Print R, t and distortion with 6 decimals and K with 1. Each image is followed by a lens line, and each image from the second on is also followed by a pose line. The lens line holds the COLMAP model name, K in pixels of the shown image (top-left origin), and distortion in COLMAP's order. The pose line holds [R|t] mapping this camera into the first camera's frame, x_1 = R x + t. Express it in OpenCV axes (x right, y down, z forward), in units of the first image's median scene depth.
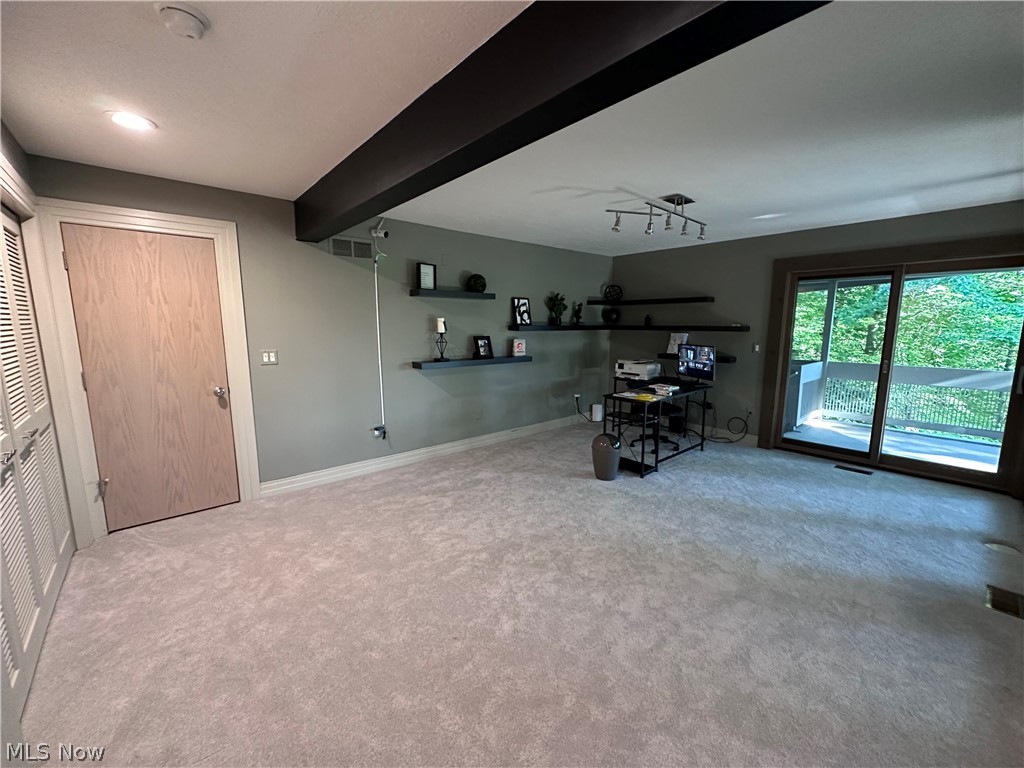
lens RADIAL K [[409.1, 0, 513.1], [0, 409.1, 384.2], [0, 0, 1]] dist [-0.003701, 0.000015]
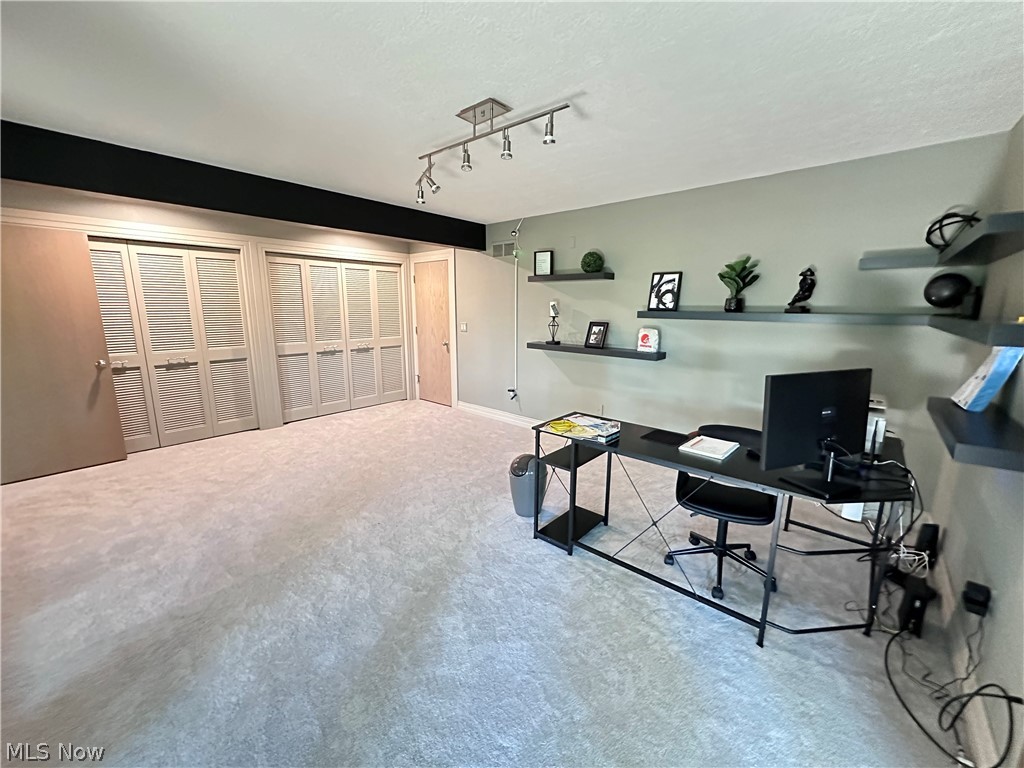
lens RADIAL K [[409.1, 0, 513.1], [0, 409.1, 384.2], [0, 0, 1]] dist [-0.003701, 0.000015]
pose [[0.124310, 0.182978, -0.975226, 0.824931], [-0.156351, 0.974184, 0.162852, -0.107738], [0.979848, 0.132233, 0.149710, 0.745966]]
